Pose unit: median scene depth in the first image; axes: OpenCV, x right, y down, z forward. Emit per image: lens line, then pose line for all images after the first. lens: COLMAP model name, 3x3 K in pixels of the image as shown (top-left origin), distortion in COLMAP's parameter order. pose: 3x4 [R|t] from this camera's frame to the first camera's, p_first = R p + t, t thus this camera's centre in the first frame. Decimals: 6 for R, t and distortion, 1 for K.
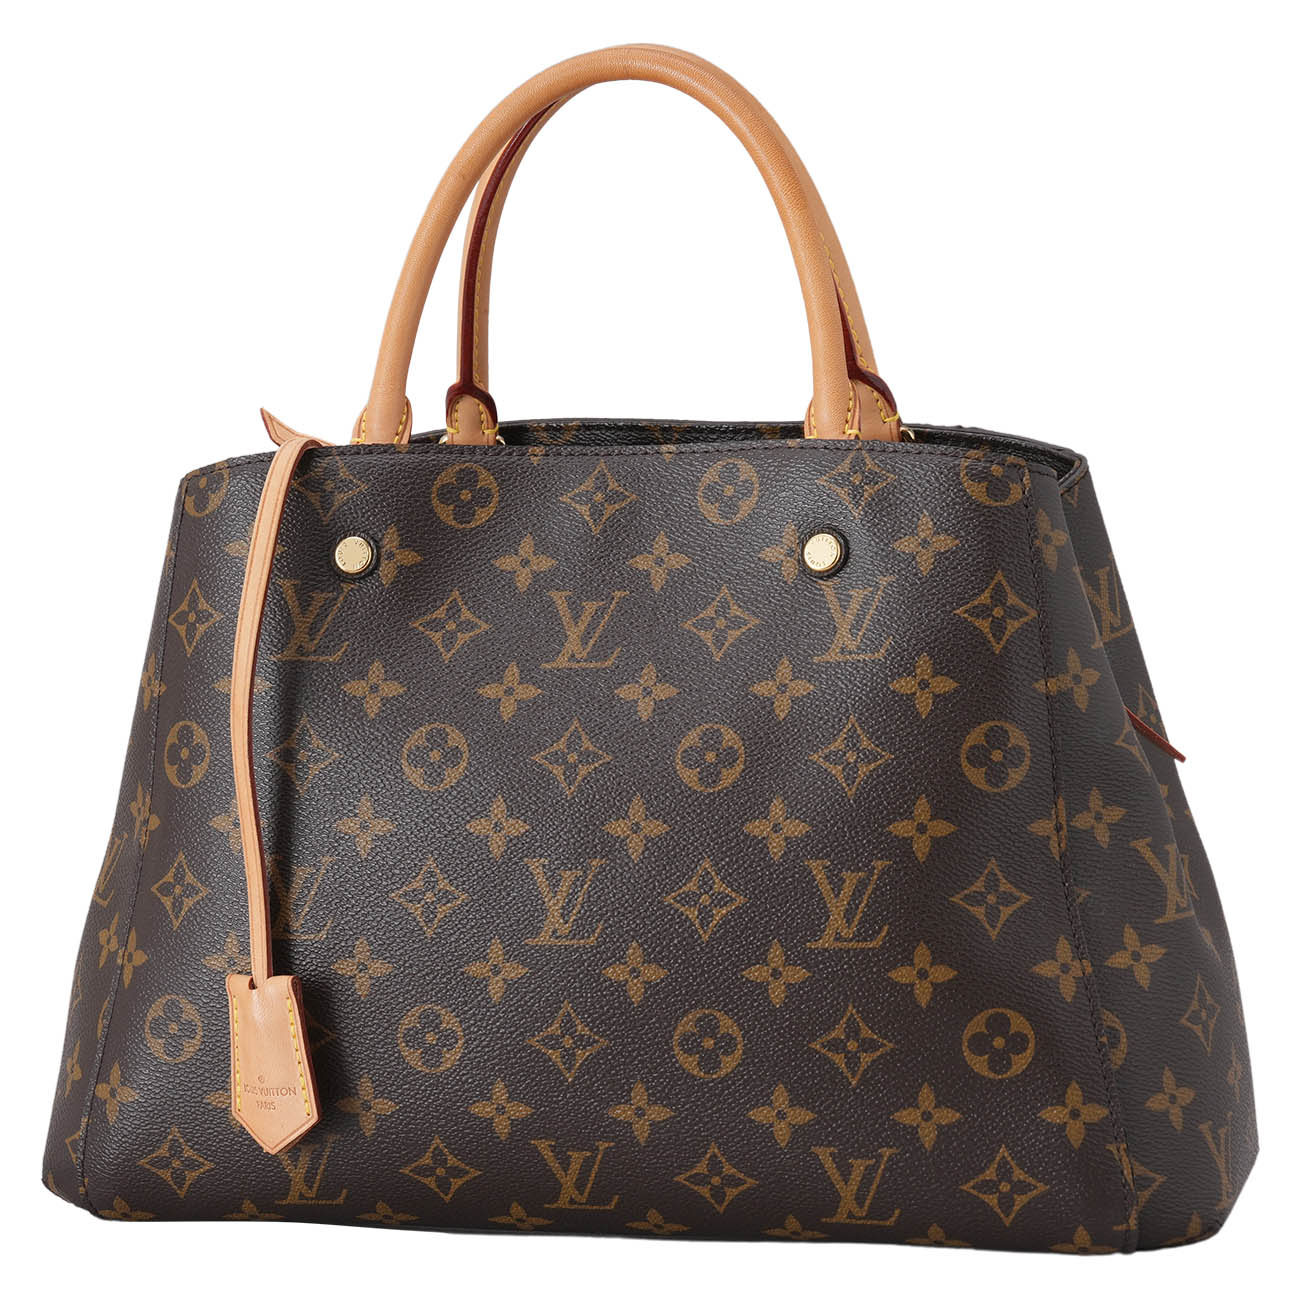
lens RADIAL K [[4033.0, 0, 588.2], [0, 4033.0, 581.5], [0, 0, 1]] dist [0.196369, 0.000000]
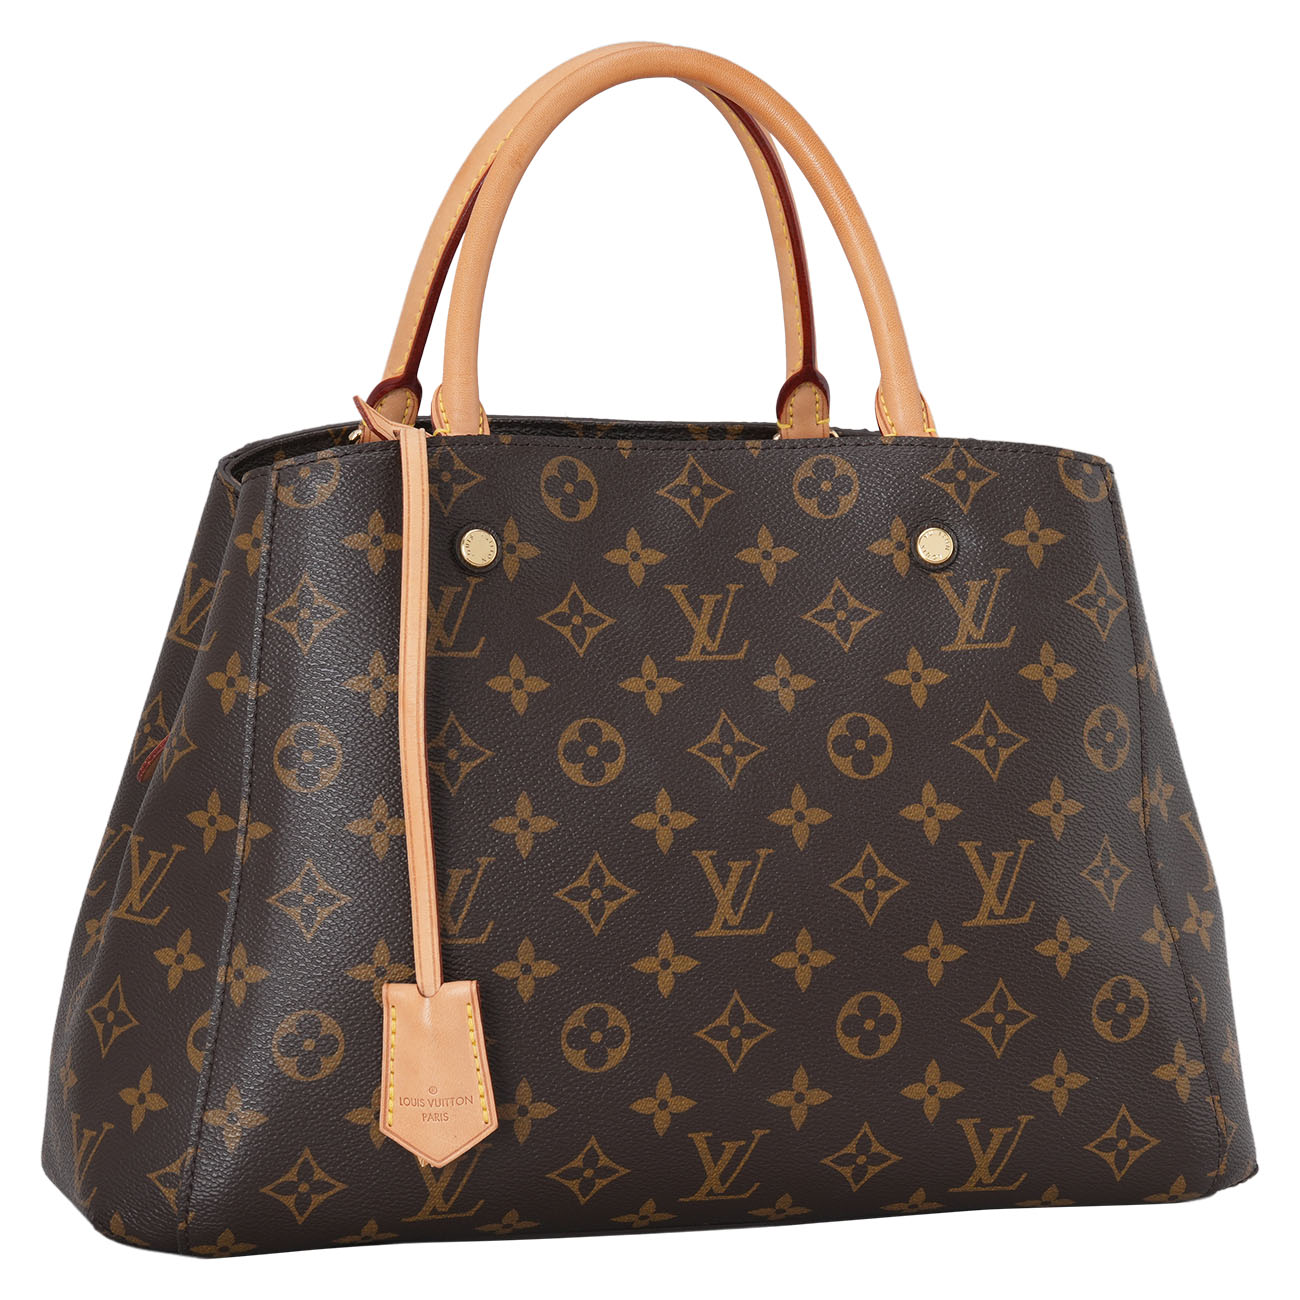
lens RADIAL K [[4033.0, 0, 605.7], [0, 4033.0, 580.3], [0, 0, 1]] dist [0.196369, 0.000000]
pose [[0.863056, -0.000249, 0.505108, -0.538899], [0.006333, 0.999927, -0.010328, 0.011832], [-0.505069, 0.012112, 0.862994, 0.147922]]
